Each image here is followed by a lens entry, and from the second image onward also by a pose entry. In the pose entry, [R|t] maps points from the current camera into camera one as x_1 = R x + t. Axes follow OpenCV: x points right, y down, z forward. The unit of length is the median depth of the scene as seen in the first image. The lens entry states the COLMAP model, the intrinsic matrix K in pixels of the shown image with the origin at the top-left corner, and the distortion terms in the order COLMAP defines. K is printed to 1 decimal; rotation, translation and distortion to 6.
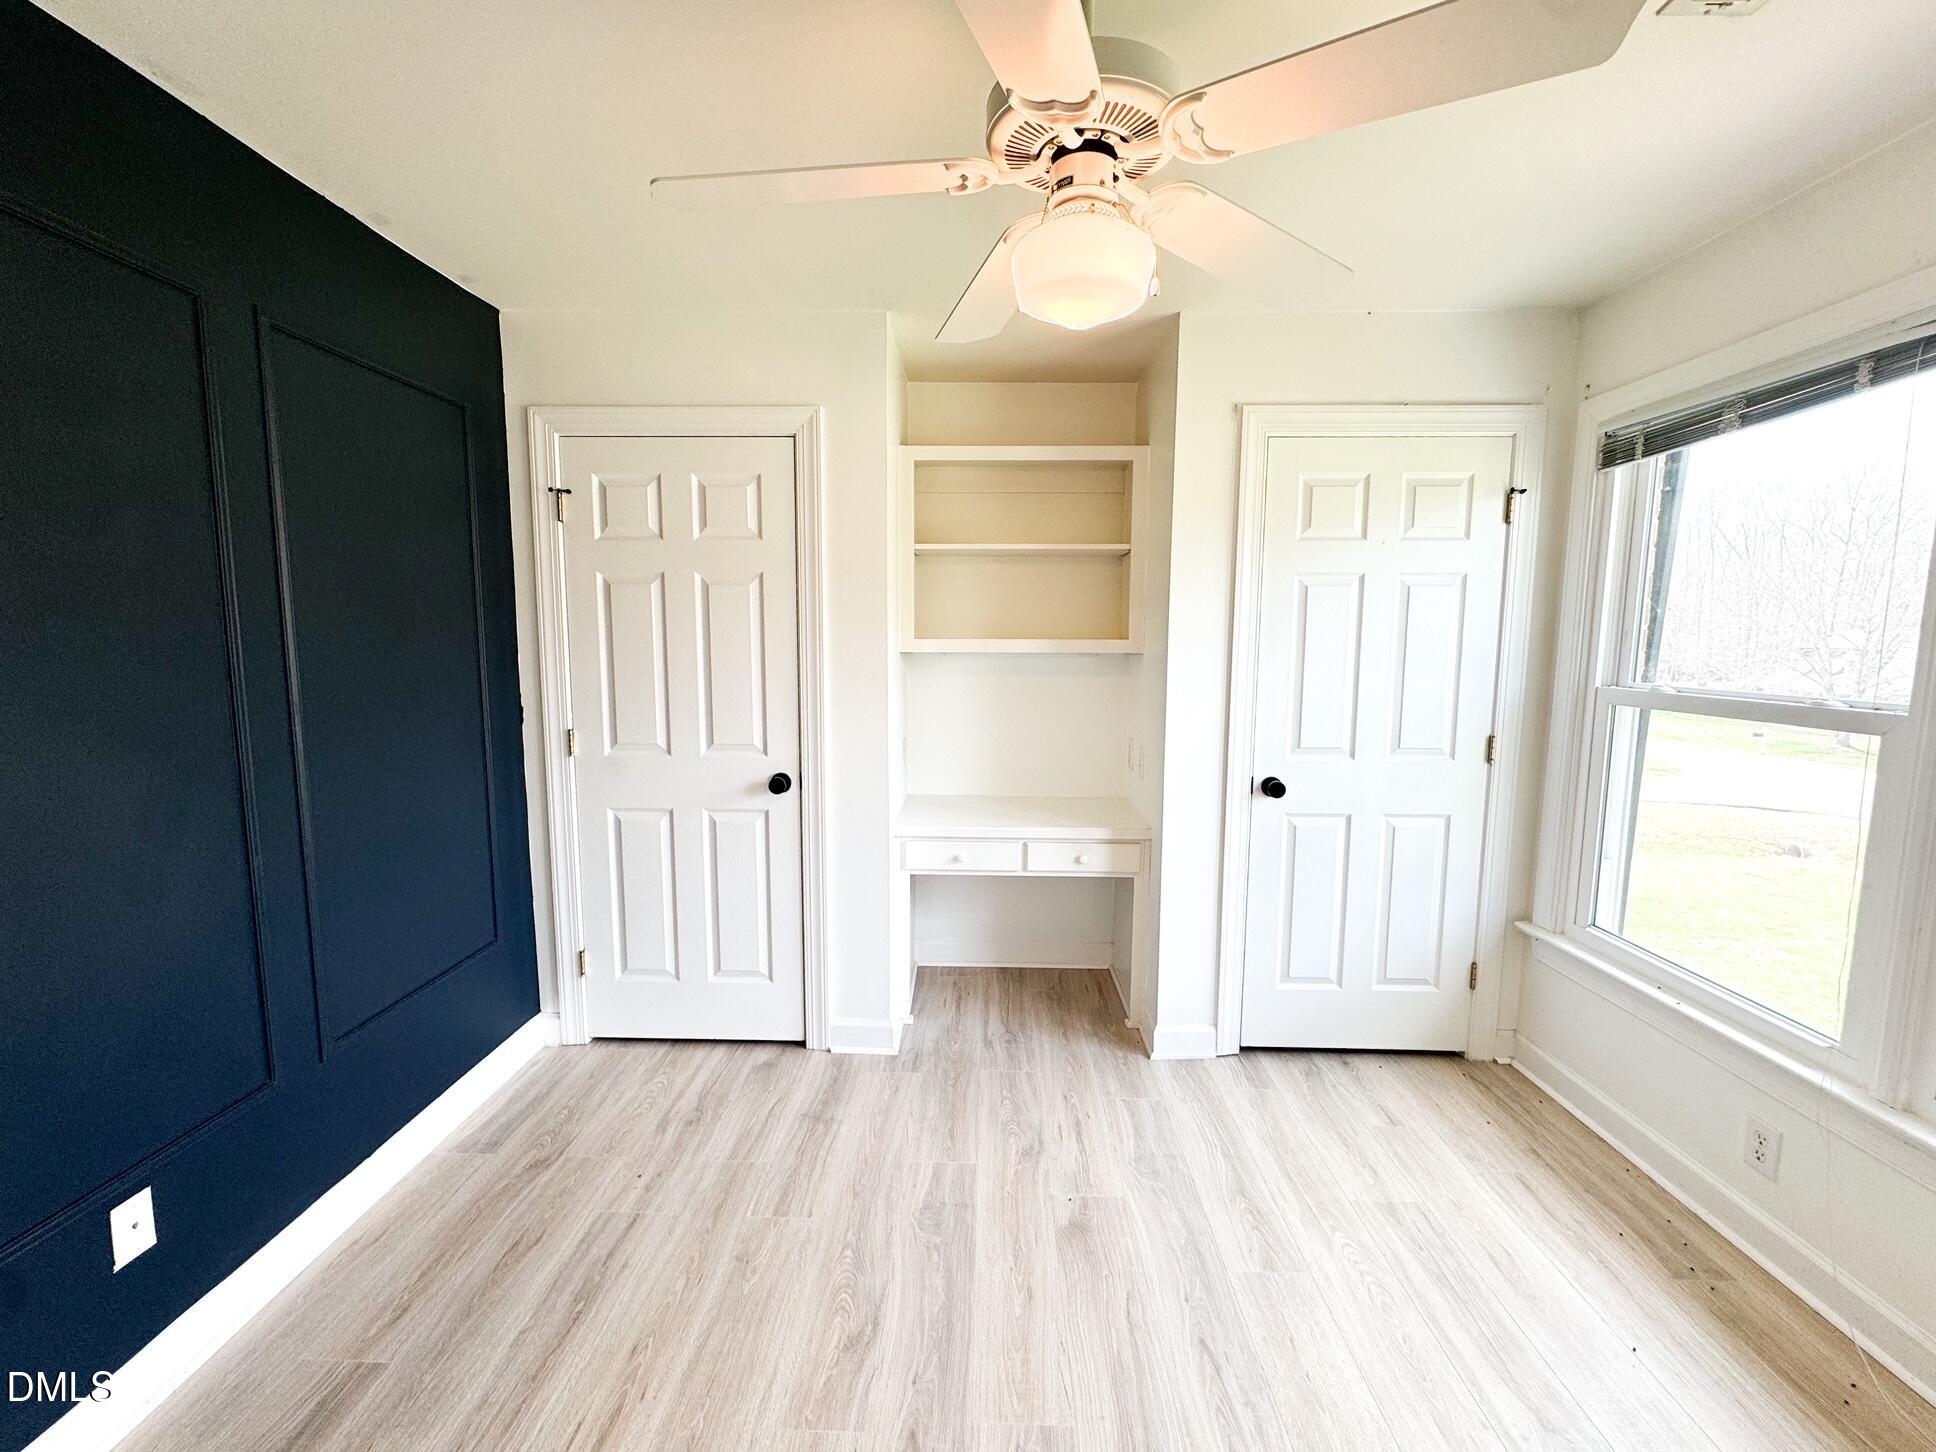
lens RADIAL K [[777.0, 0, 973.8], [0, 777.0, 713.3], [0, 0, 1]] dist [-0.003393, -0.000307]
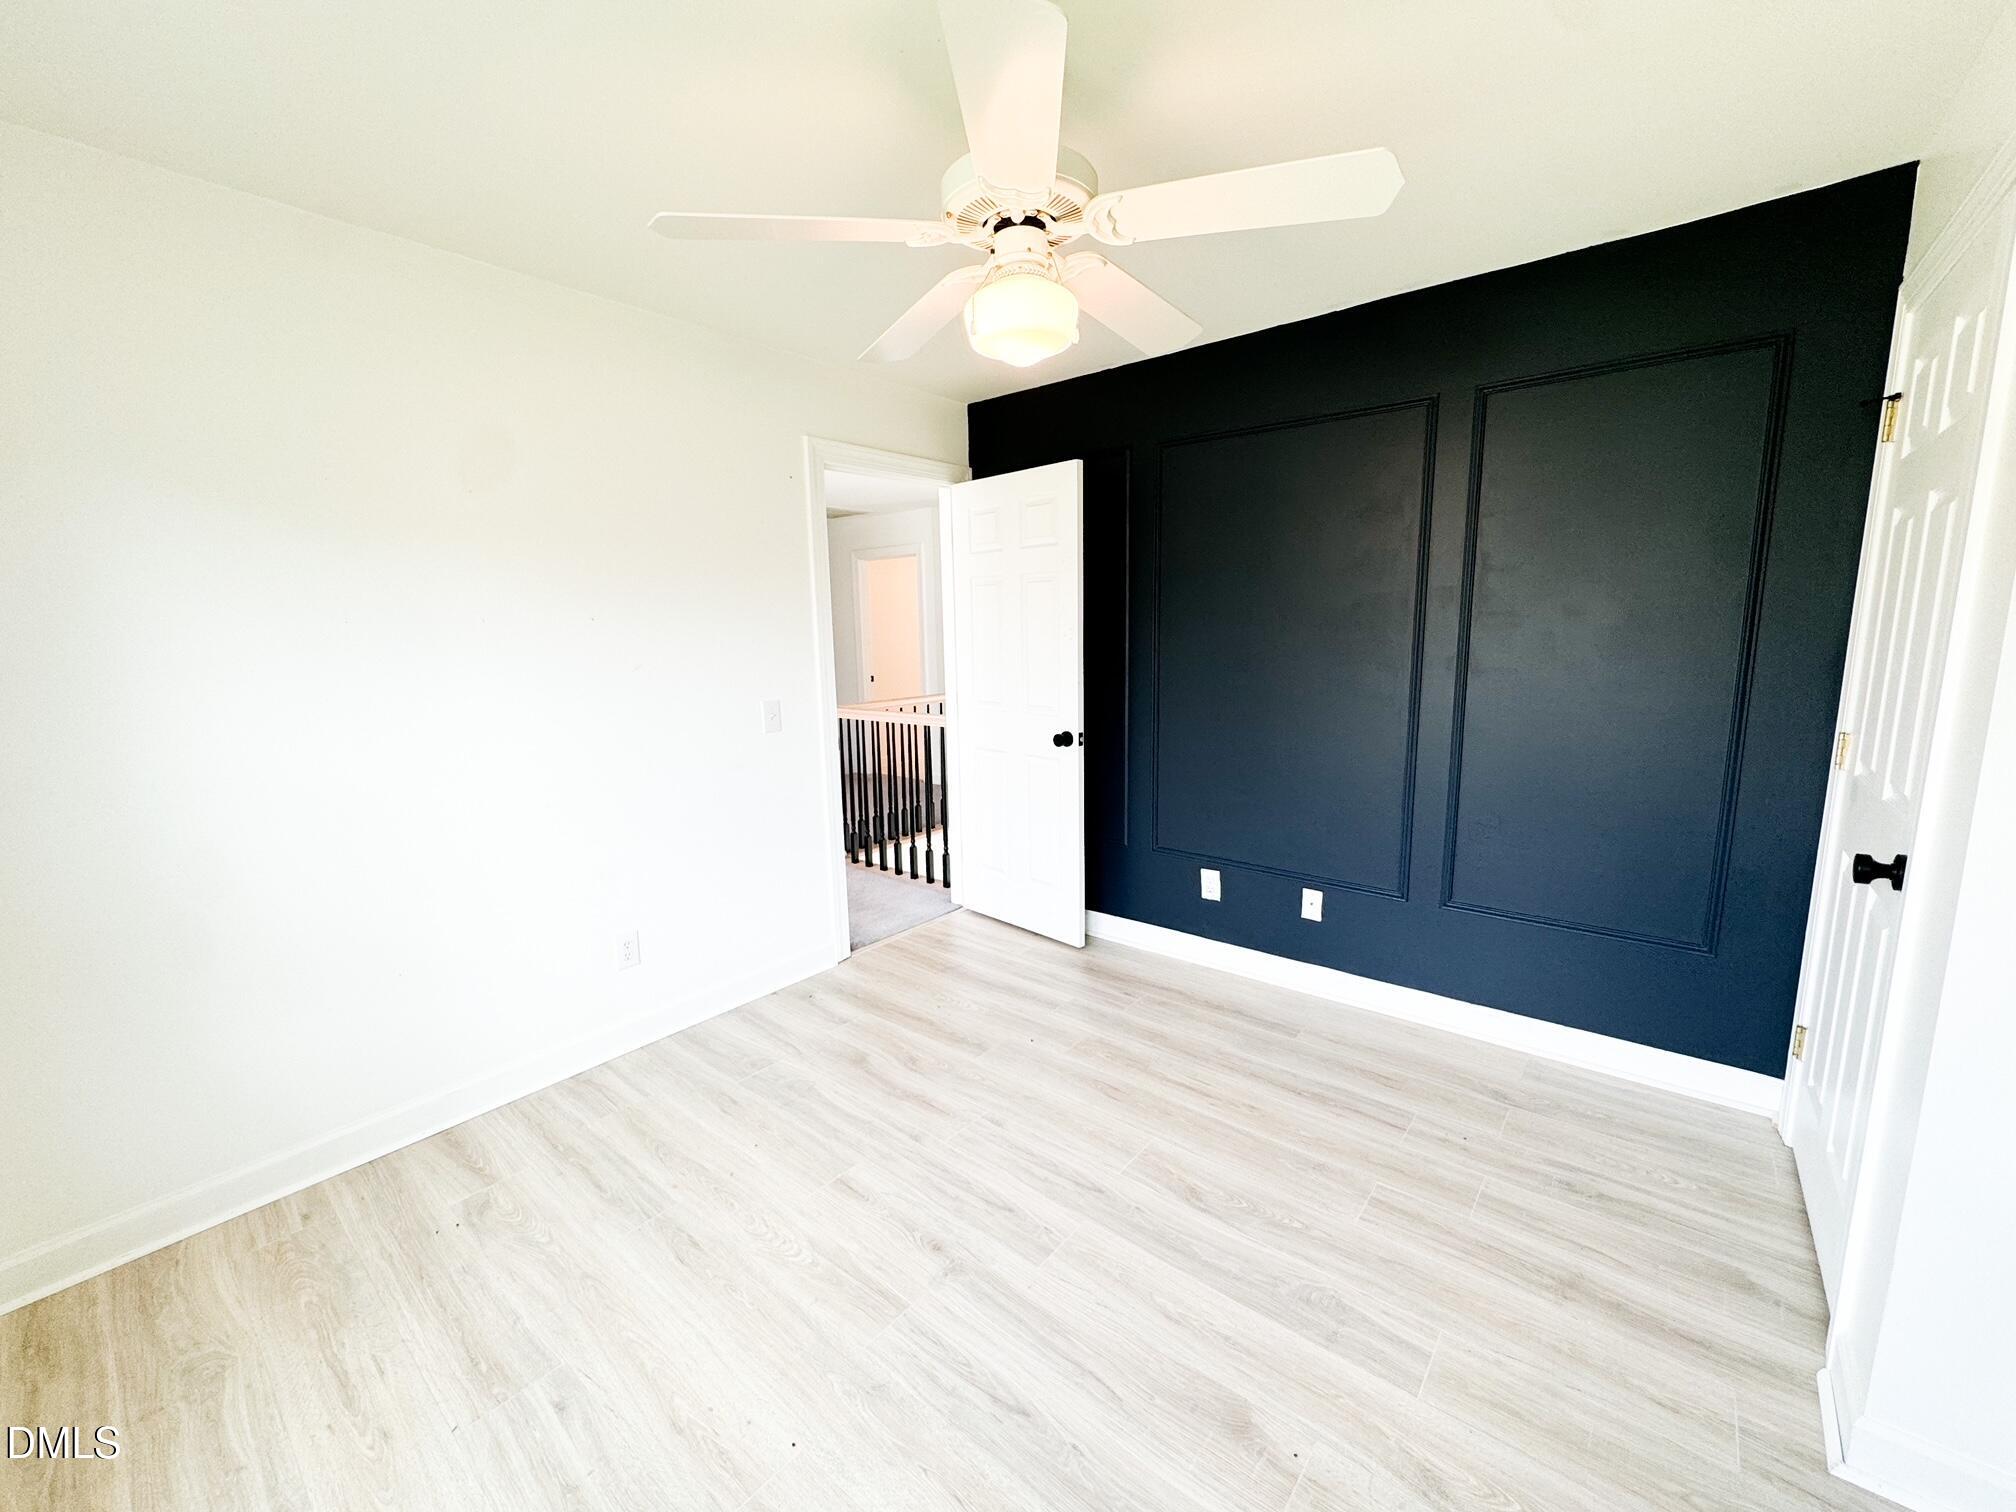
lens RADIAL K [[809.1, 0, 1015.8], [0, 809.1, 760.3], [0, 0, 1]] dist [-0.003393, -0.000307]
pose [[-0.602516, 0.135776, -0.786473, 0.811664], [-0.063771, 0.974082, 0.217020, -0.099432], [0.795555, 0.180912, -0.578241, 1.219573]]
